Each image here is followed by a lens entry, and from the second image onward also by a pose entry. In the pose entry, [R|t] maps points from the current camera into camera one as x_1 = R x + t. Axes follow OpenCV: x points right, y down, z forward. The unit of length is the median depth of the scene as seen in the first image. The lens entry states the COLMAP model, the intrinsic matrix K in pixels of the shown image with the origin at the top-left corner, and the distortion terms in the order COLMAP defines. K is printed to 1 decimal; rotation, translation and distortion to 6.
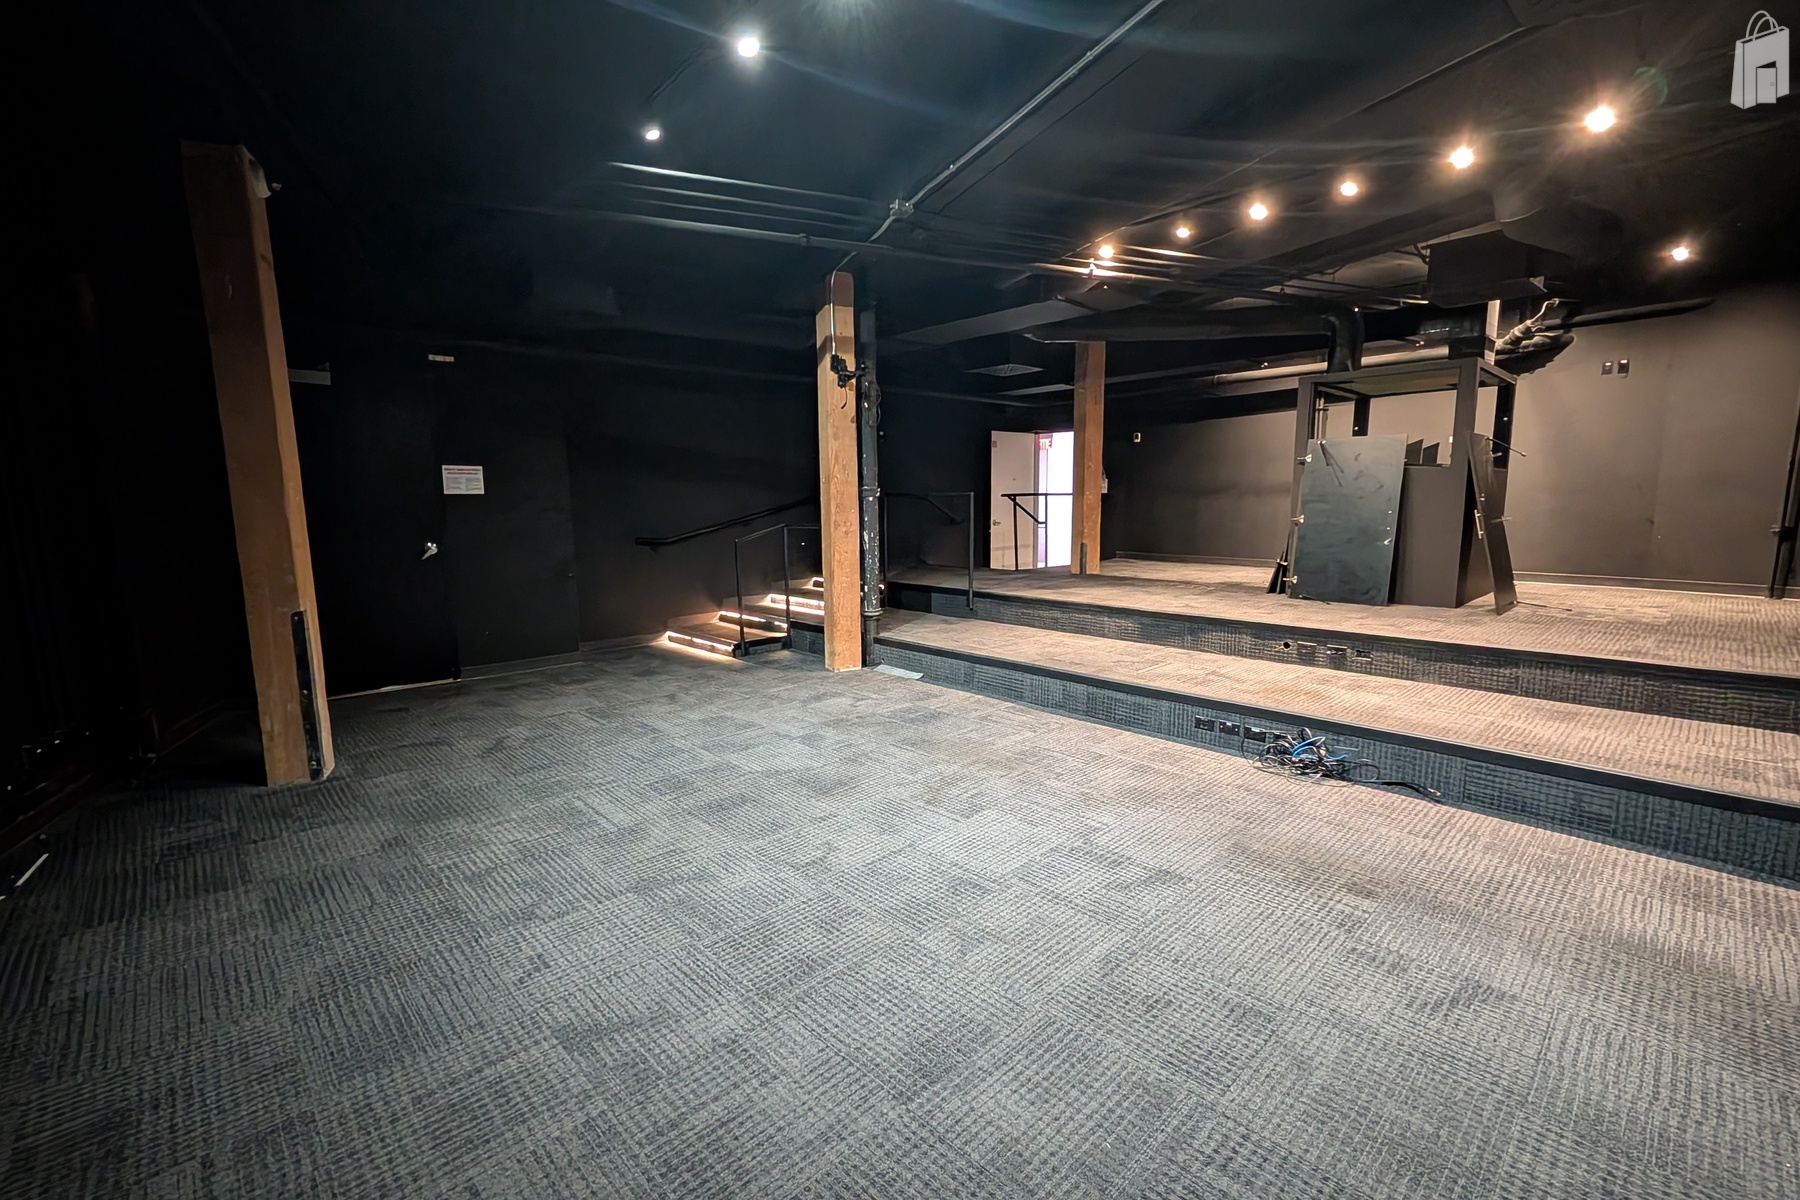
lens RADIAL K [[774.8, 0, 900.5], [0, 774.8, 608.3], [0, 0, 1]] dist [-0.001676, 0.001072]
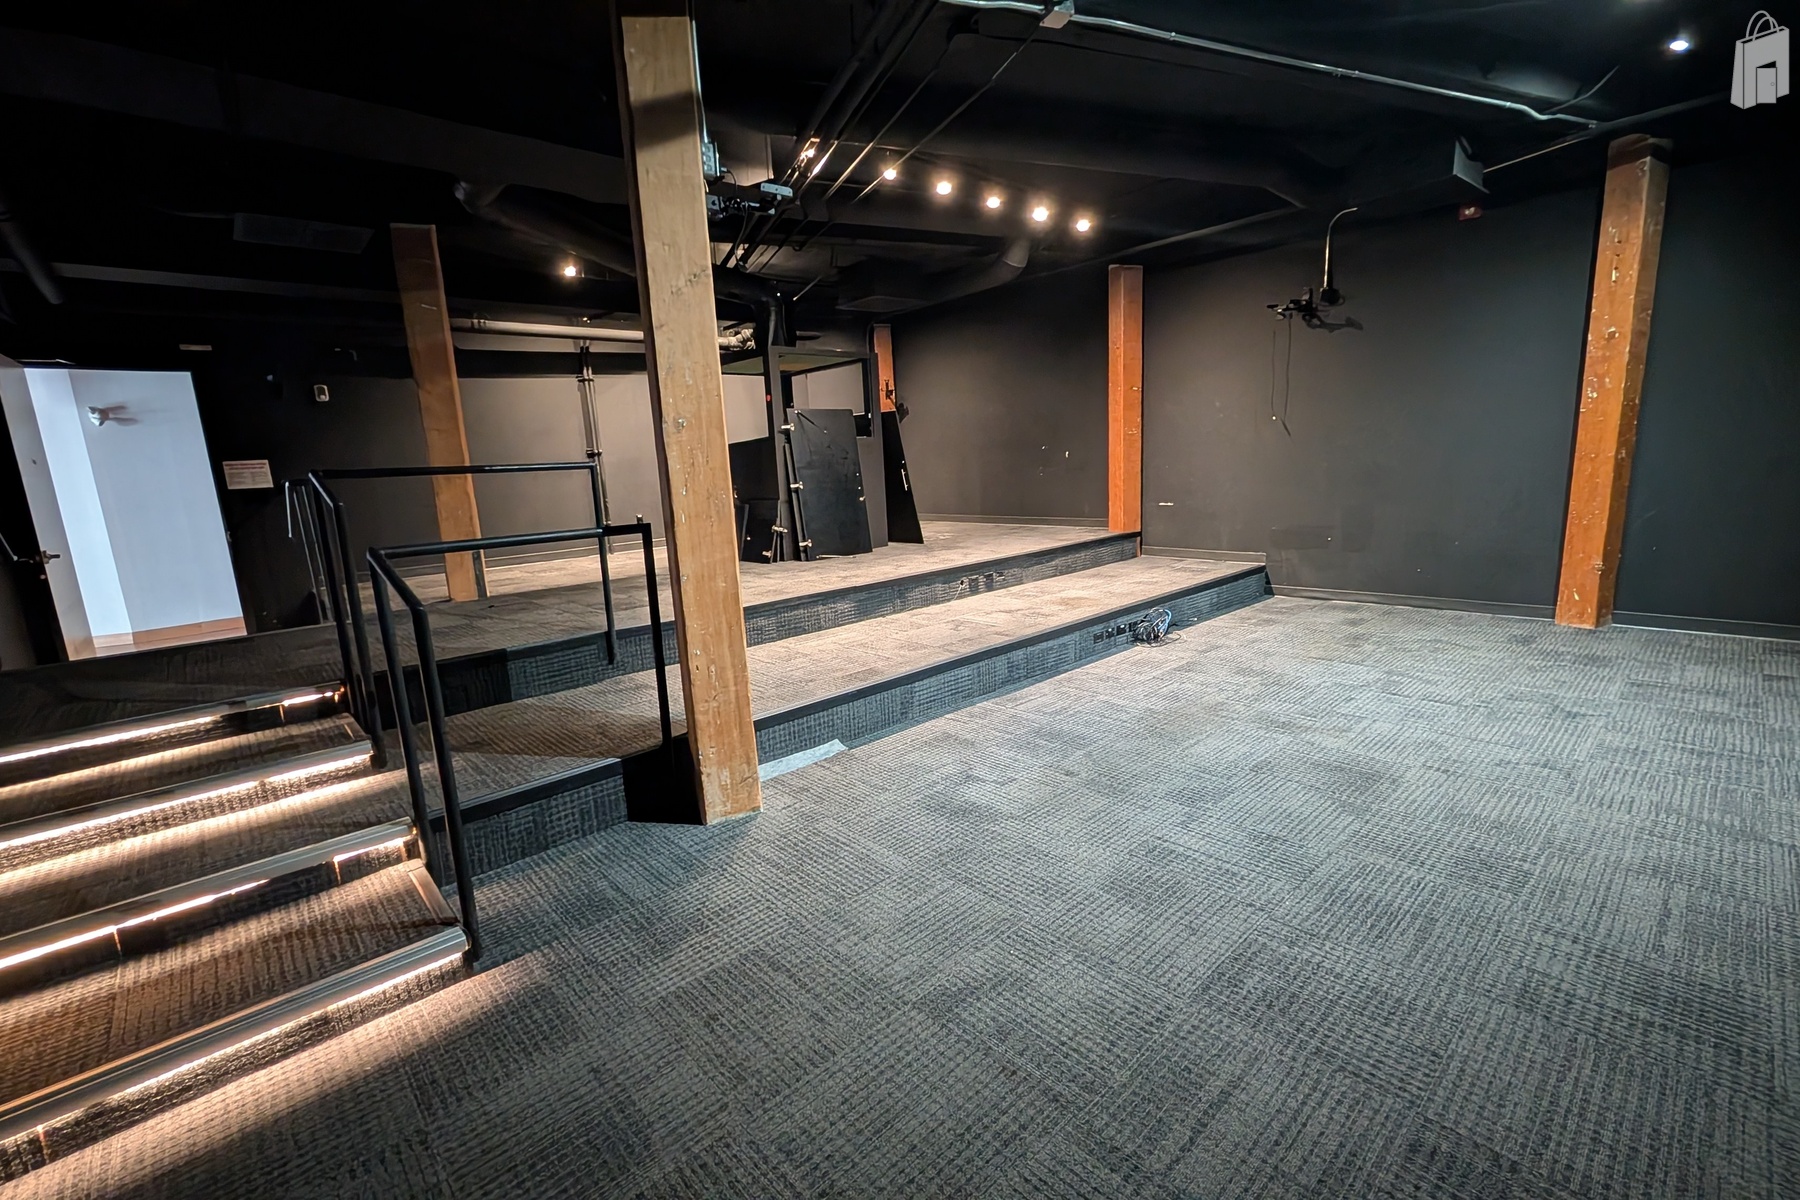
lens RADIAL K [[774.8, 0, 900.5], [0, 774.8, 608.3], [0, 0, 1]] dist [-0.001676, 0.001072]
pose [[0.016701, -0.180991, 0.983343, -0.737548], [0.191957, 0.965766, 0.174496, -0.153039], [-0.981261, 0.185845, 0.050872, 1.160257]]
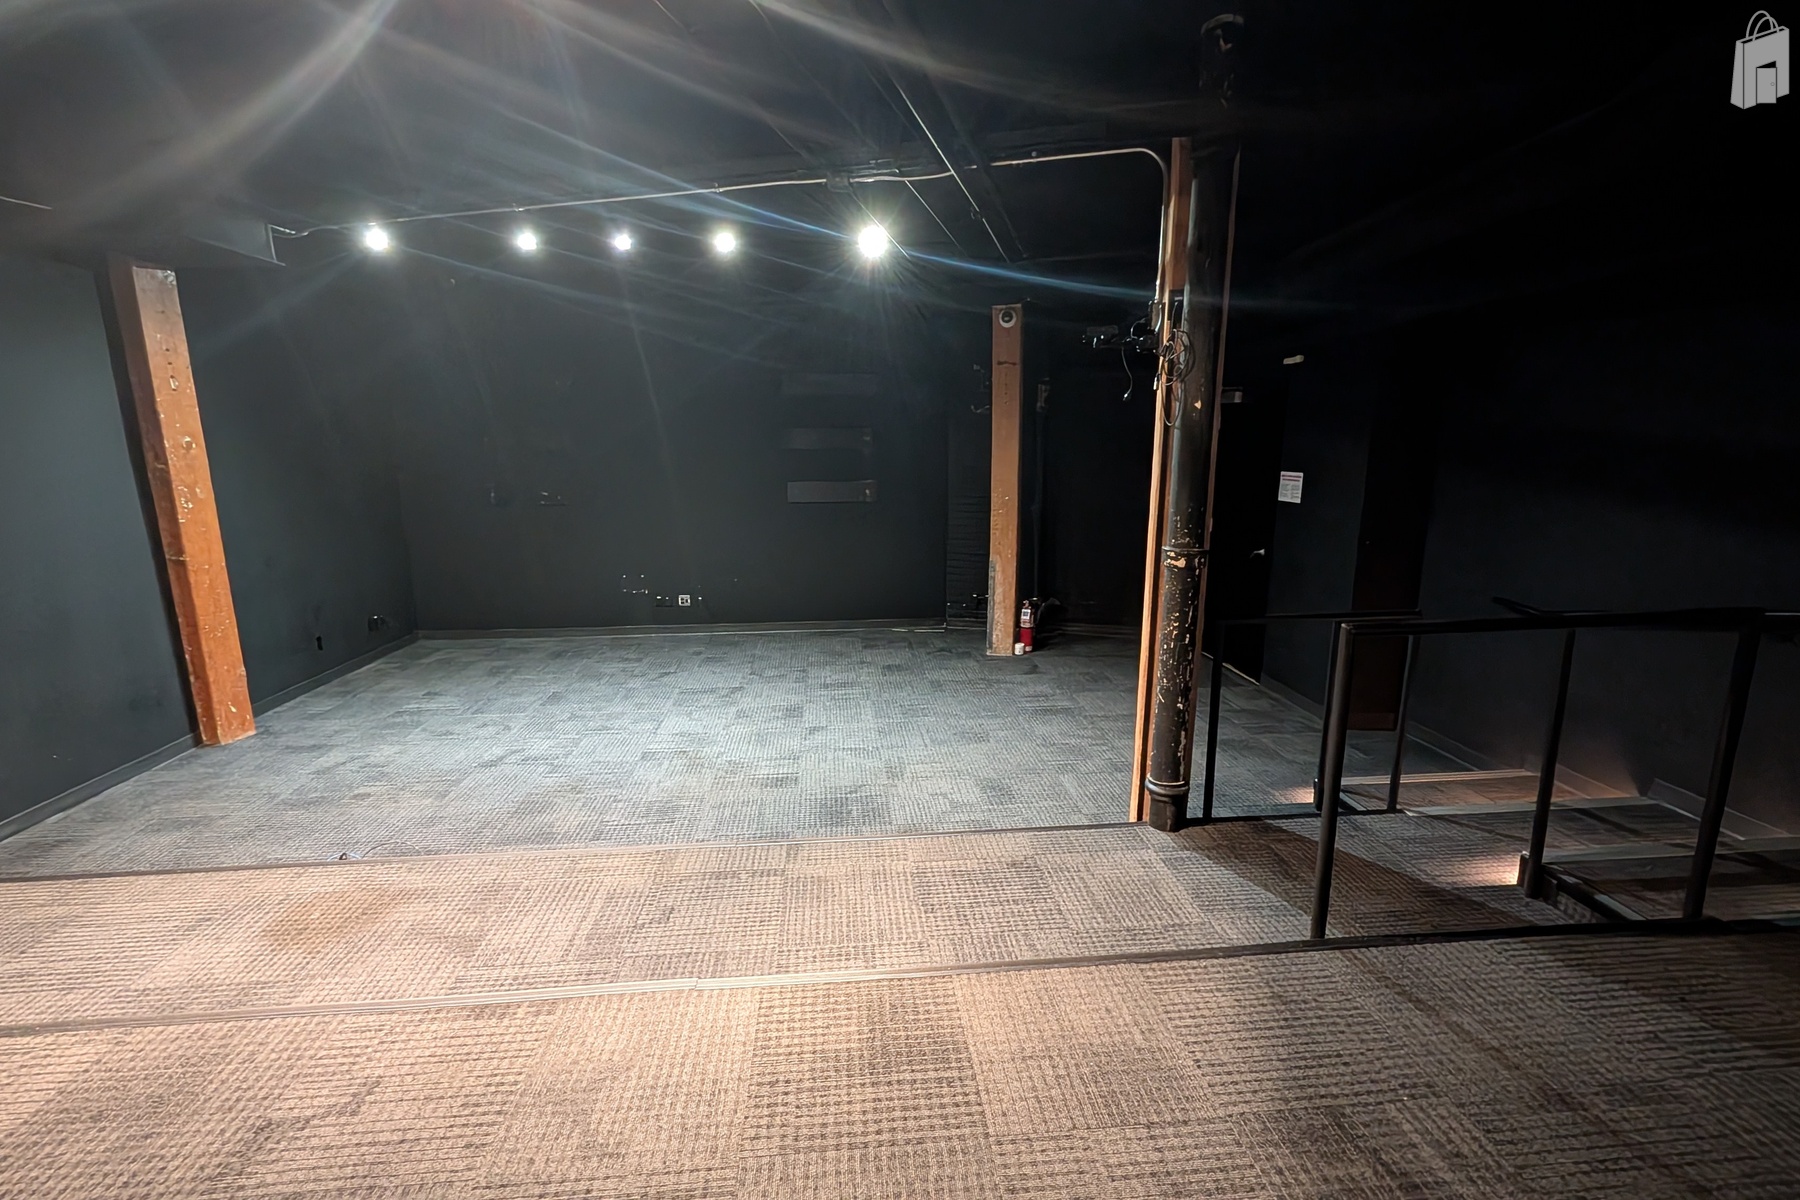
lens RADIAL K [[774.8, 0, 900.5], [0, 774.8, 608.3], [0, 0, 1]] dist [-0.001676, 0.001072]
pose [[-0.618647, 0.174381, -0.766073, 0.621459], [-0.100258, 0.949564, 0.297114, -0.334618], [0.779246, 0.260614, -0.569962, 1.559829]]
